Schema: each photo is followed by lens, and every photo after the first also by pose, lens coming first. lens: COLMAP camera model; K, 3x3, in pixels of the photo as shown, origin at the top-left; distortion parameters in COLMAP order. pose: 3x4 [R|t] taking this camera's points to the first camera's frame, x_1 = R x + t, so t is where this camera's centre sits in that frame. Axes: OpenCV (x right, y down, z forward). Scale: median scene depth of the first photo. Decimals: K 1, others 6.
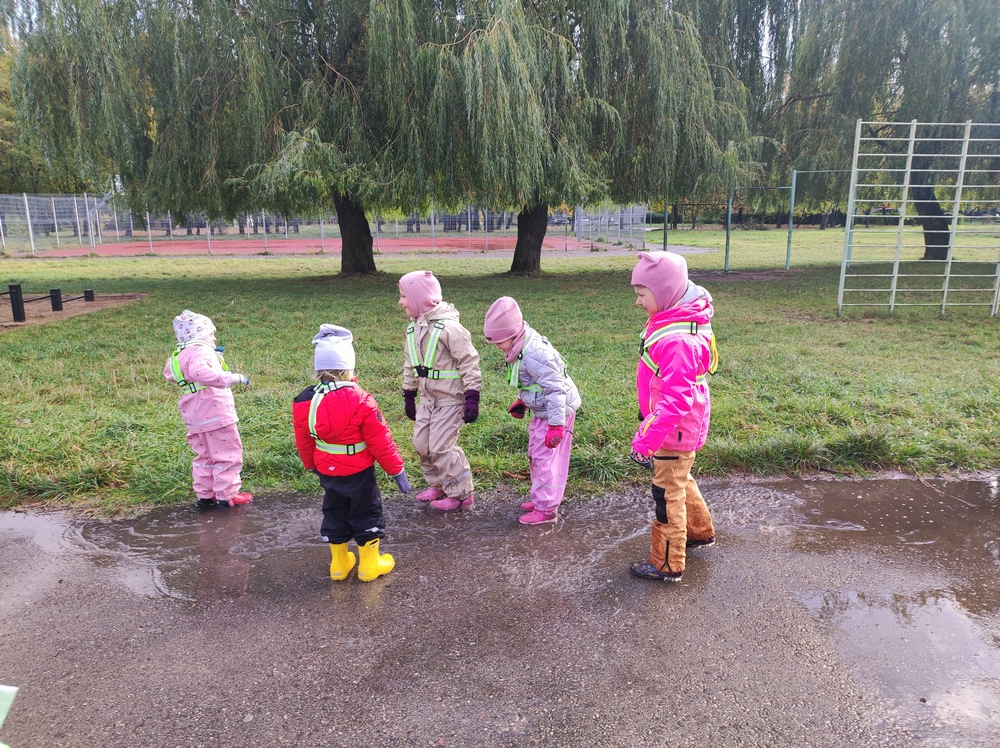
lens RADIAL K [[741.2, 0, 500.0], [0, 741.2, 374.0], [0, 0, 1]] dist [0.041200, 0.001692]
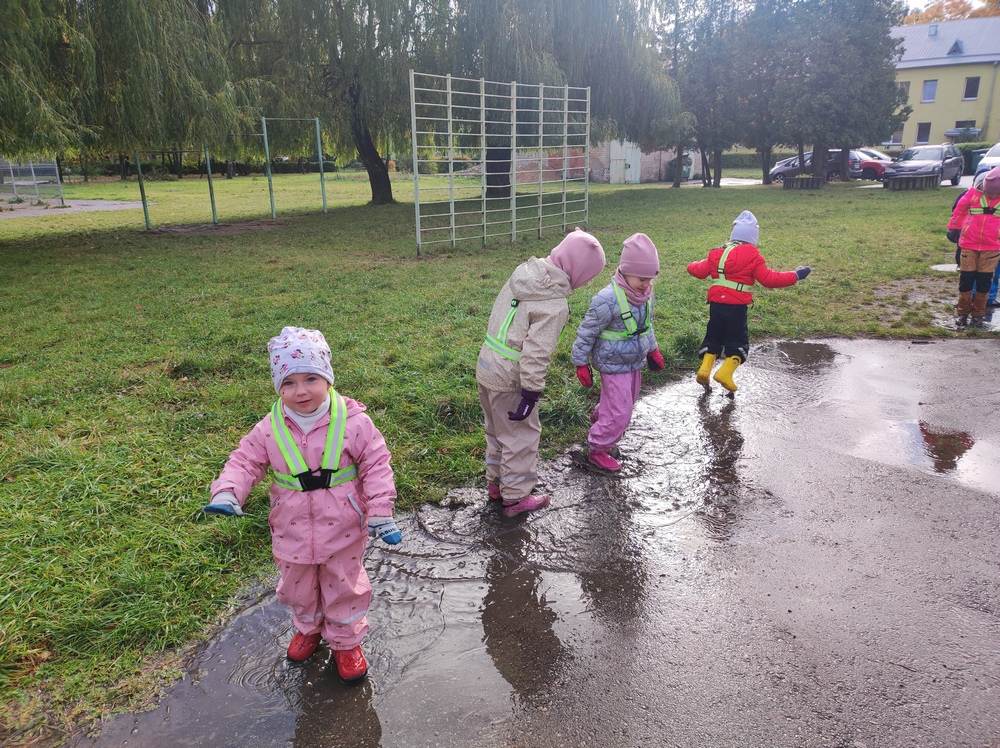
lens RADIAL K [[741.2, 0, 500.0], [0, 741.2, 374.0], [0, 0, 1]] dist [0.041200, 0.001692]
pose [[0.731261, -0.208298, 0.649515, -0.206618], [0.166743, 0.977931, 0.125891, -0.022469], [-0.661404, 0.016242, 0.749854, 0.106154]]
